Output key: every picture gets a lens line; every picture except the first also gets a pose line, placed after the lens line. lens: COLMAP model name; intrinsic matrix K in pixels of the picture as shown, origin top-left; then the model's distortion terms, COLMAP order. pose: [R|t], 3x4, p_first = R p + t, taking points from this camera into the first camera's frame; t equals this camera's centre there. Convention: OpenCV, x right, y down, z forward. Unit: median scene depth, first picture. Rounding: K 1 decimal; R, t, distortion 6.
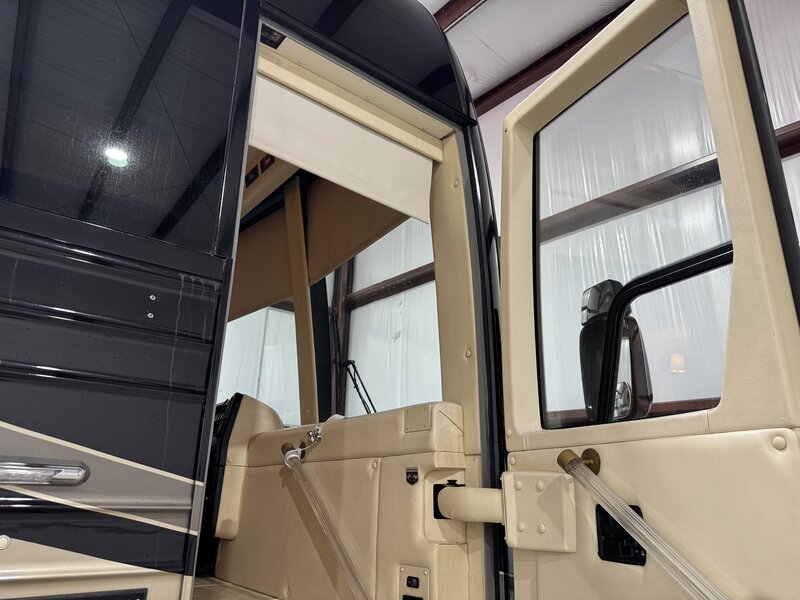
lens RADIAL K [[562.8, 0, 401.5], [0, 562.8, 301.5], [0, 0, 1]] dist [0.101059, -0.144887]
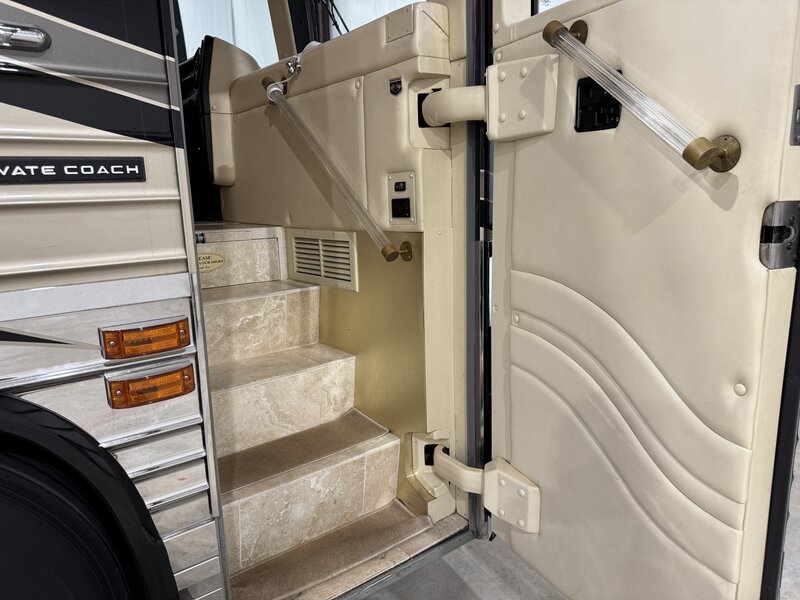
lens RADIAL K [[562.8, 0, 401.5], [0, 562.8, 301.5], [0, 0, 1]] dist [0.101059, -0.144887]
pose [[0.999057, -0.043222, -0.004040, 0.016962], [0.039708, 0.872276, 0.487399, 0.156198], [-0.017543, -0.487100, 0.873170, -0.038463]]
